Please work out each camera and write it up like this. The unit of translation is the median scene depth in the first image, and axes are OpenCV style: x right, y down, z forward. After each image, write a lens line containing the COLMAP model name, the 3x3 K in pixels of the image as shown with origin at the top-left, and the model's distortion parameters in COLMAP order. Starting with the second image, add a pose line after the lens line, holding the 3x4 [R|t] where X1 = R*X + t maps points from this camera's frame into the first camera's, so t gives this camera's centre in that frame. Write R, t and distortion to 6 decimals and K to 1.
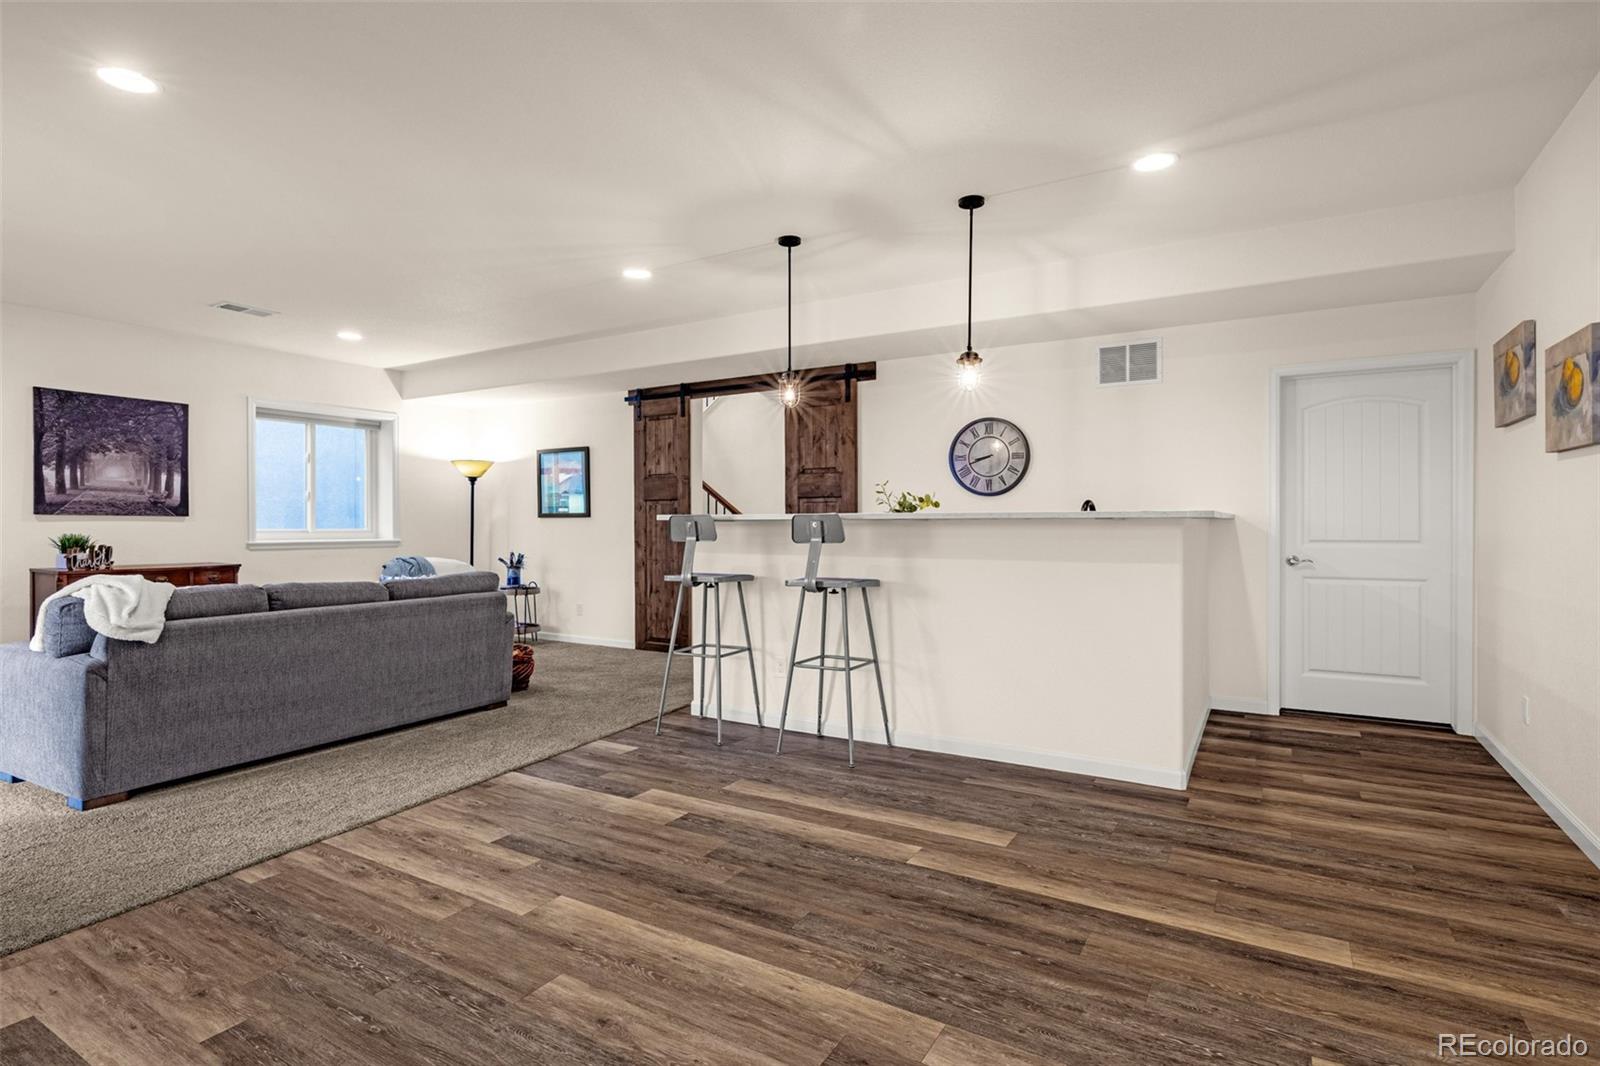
lens RADIAL K [[791.9, 0, 800.0], [0, 791.9, 533.0], [0, 0, 1]] dist [-0.000500, -0.000156]
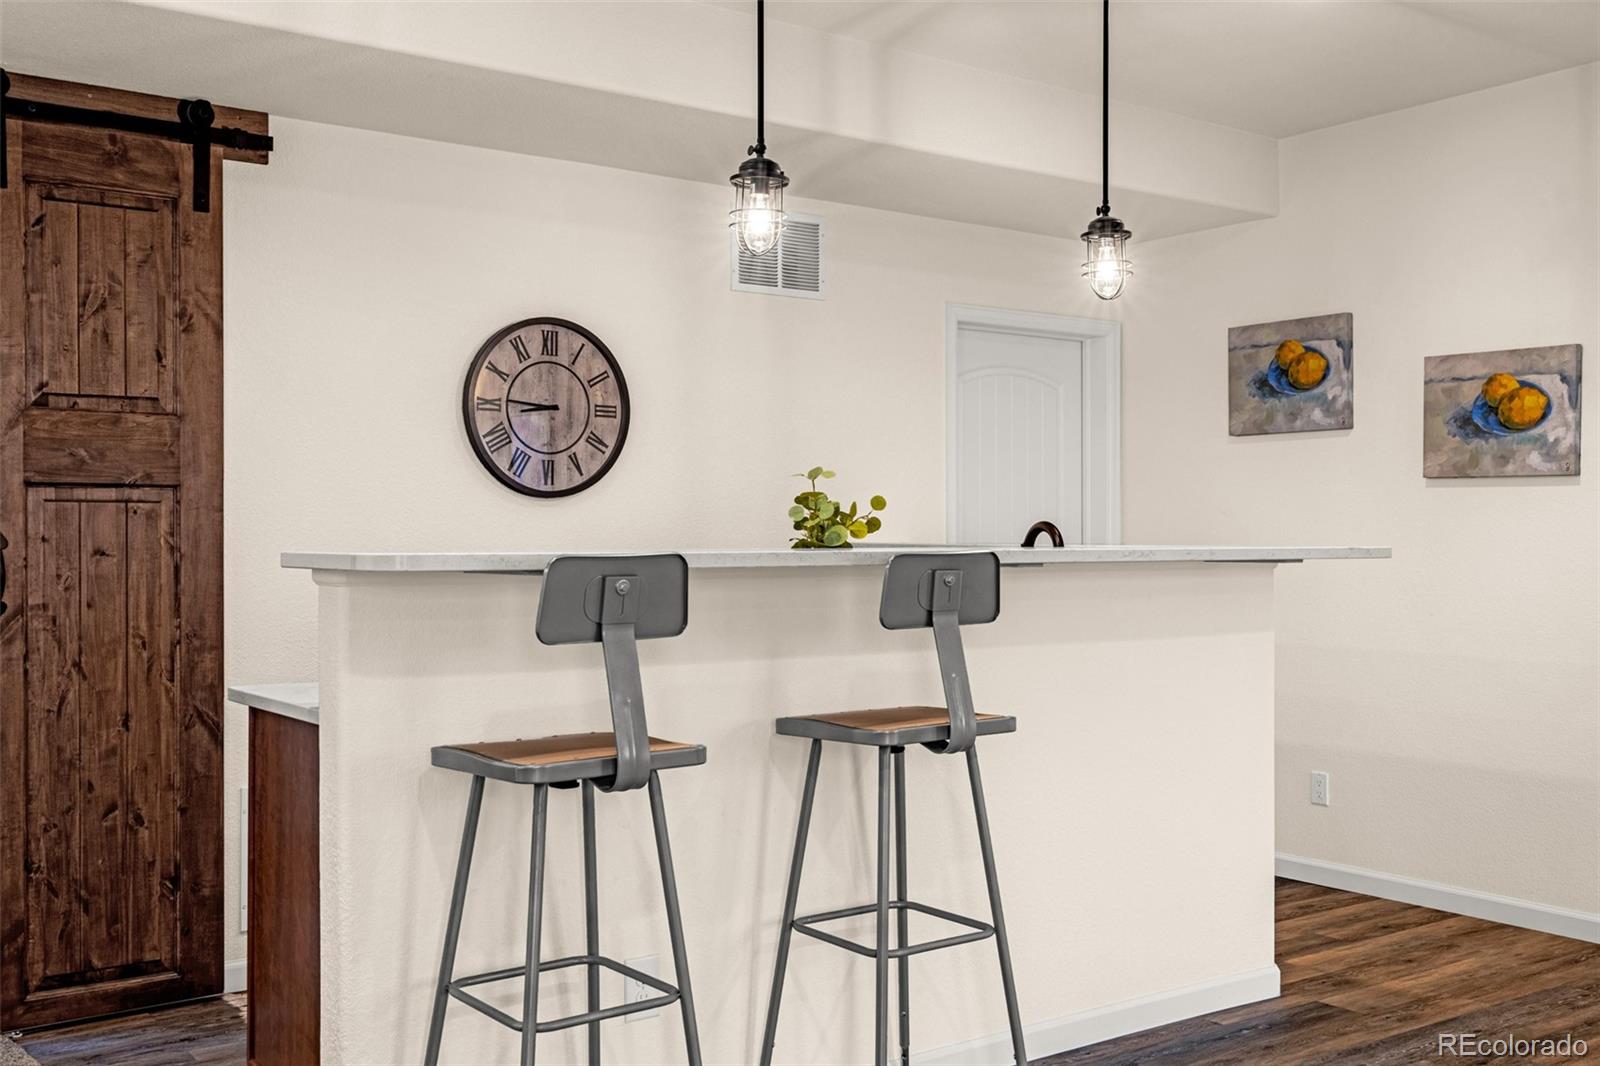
lens RADIAL K [[1600.4, 0, 800.0], [0, 1600.4, 533.0], [0, 0, 1]] dist [-0.000887, -0.006107]
pose [[0.390896, 0.005229, 0.920420, -0.509578], [0.010780, 0.999889, -0.010259, -0.017345], [-0.920372, 0.013932, 0.390797, 0.530284]]
